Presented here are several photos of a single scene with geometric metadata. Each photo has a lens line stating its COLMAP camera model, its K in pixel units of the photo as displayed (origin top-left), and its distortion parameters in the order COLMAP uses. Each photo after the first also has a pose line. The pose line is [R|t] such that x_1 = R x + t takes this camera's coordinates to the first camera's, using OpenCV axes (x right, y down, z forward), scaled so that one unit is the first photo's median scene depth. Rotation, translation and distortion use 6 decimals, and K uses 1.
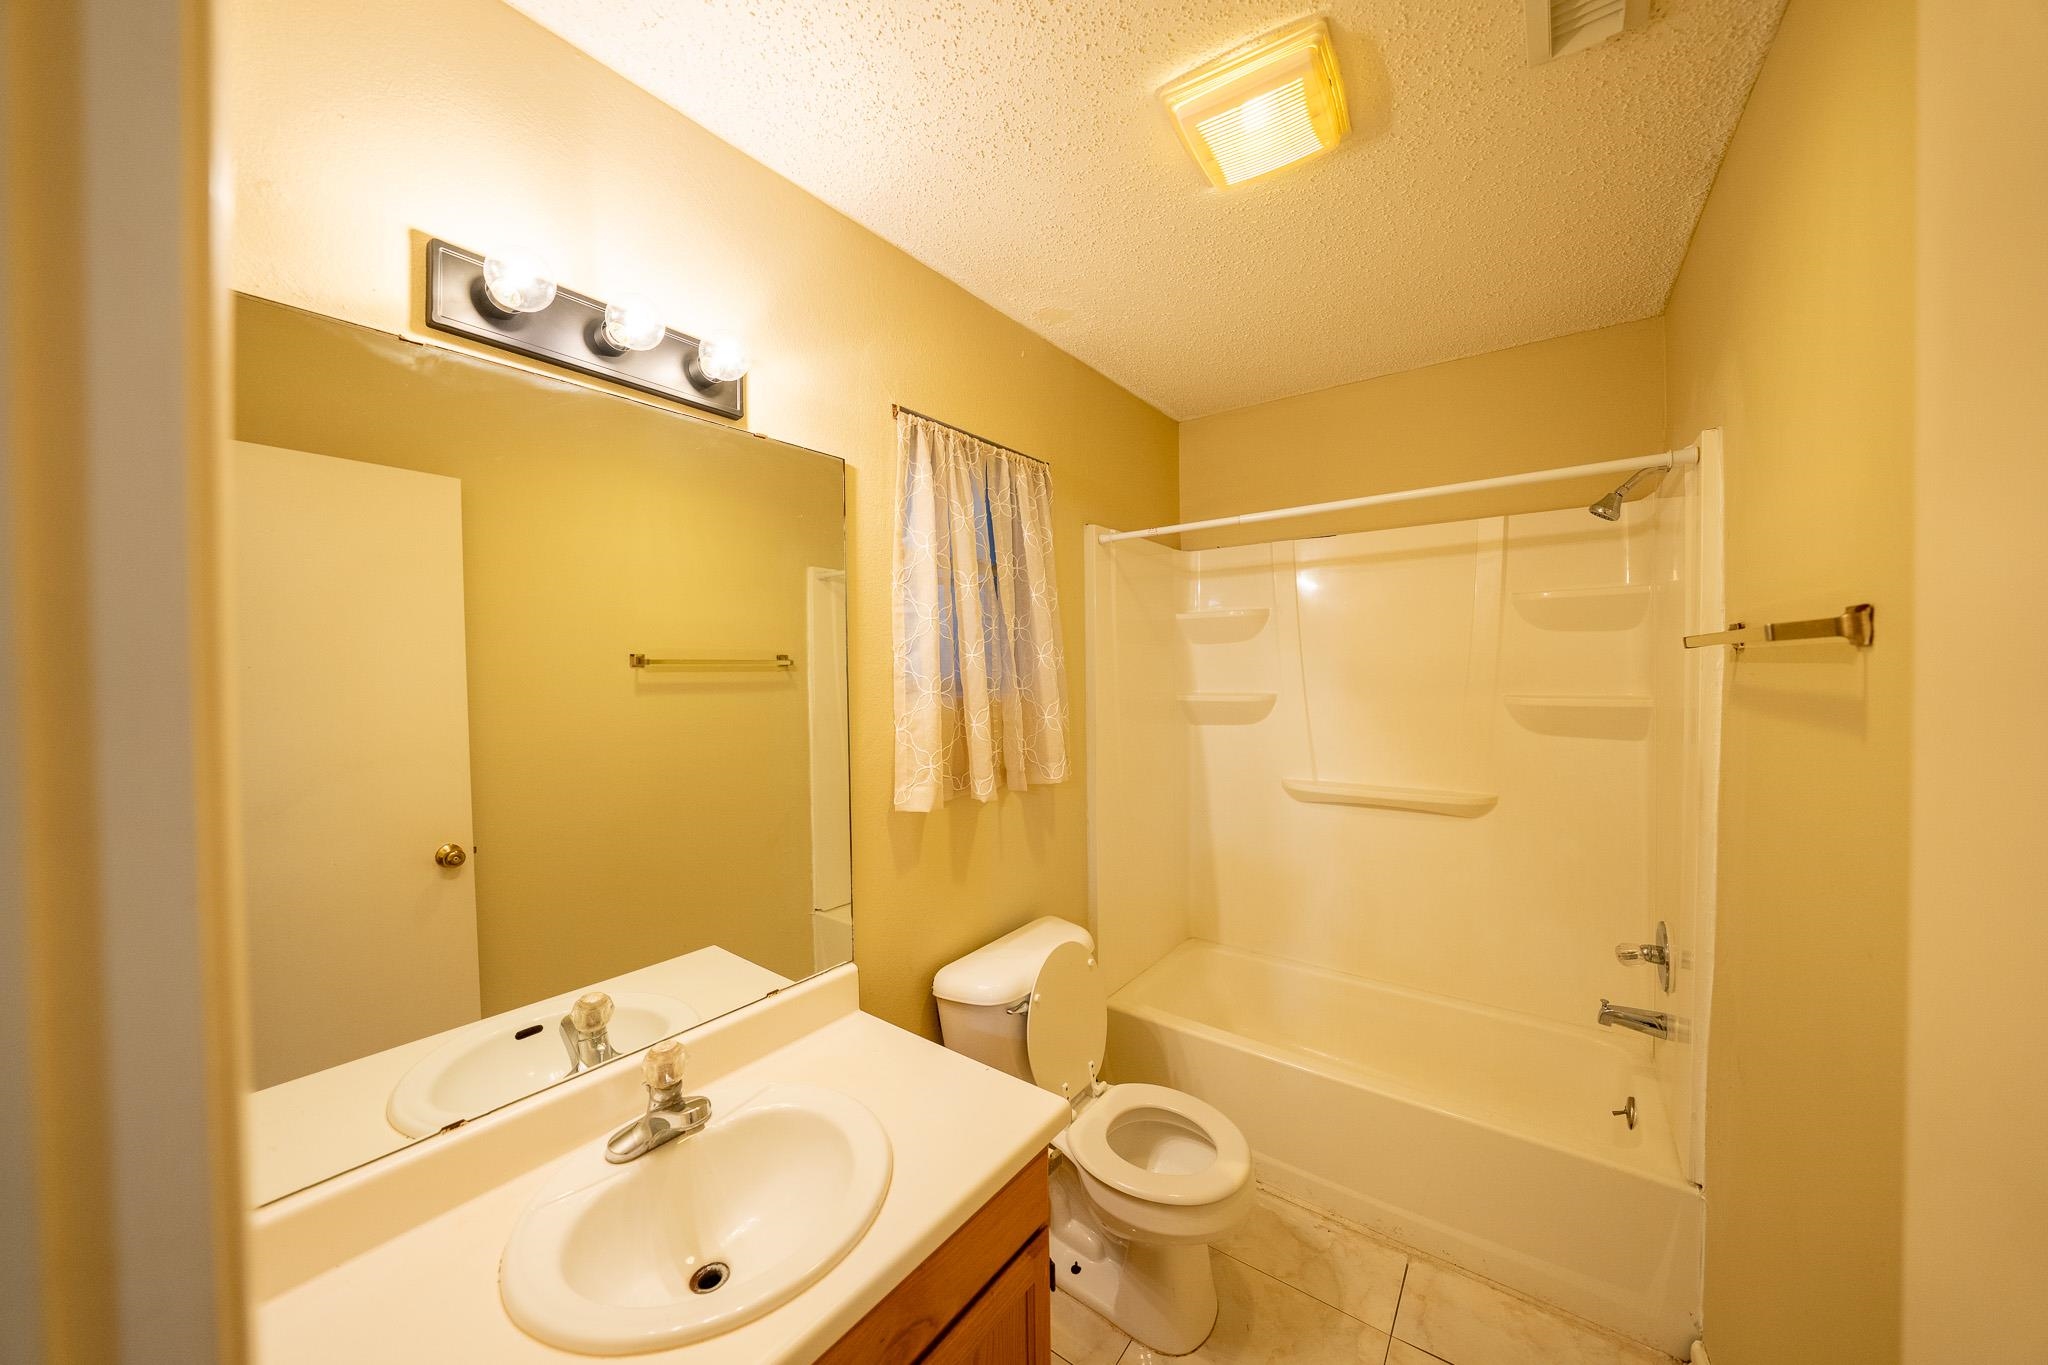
lens RADIAL K [[705.3, 0, 1021.5], [0, 705.3, 679.1], [0, 0, 1]] dist [-0.022174, 0.004276]
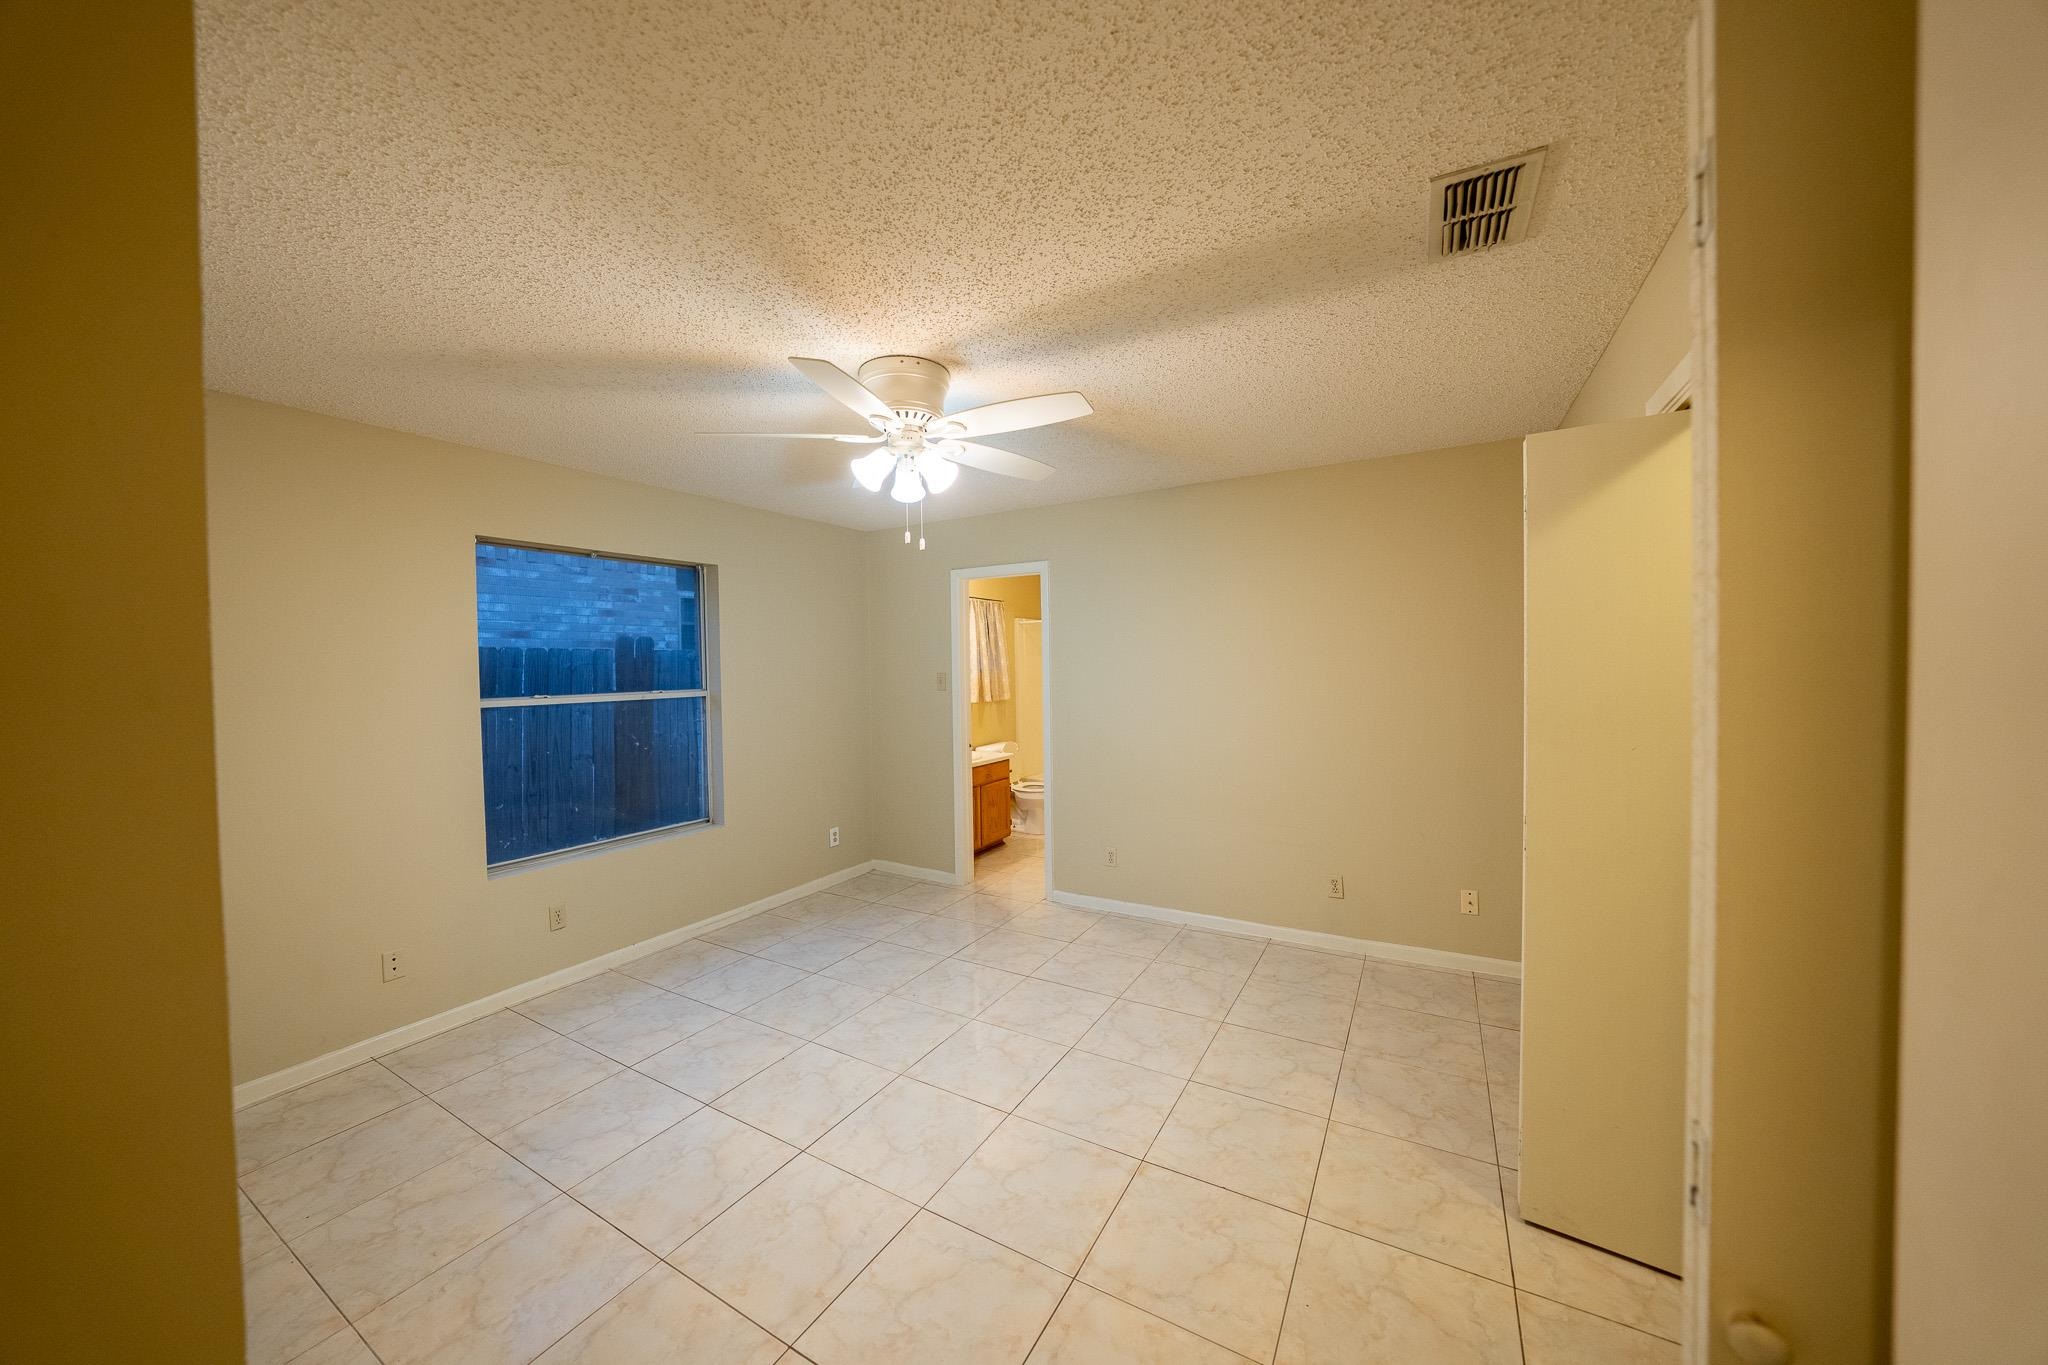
lens RADIAL K [[705.3, 0, 1026.5], [0, 705.3, 680.7], [0, 0, 1]] dist [-0.022174, 0.004276]
pose [[0.993607, -0.006961, 0.112679, -0.241020], [0.006261, 0.999959, 0.006562, 0.036529], [-0.112720, -0.005814, 0.993610, -2.398923]]
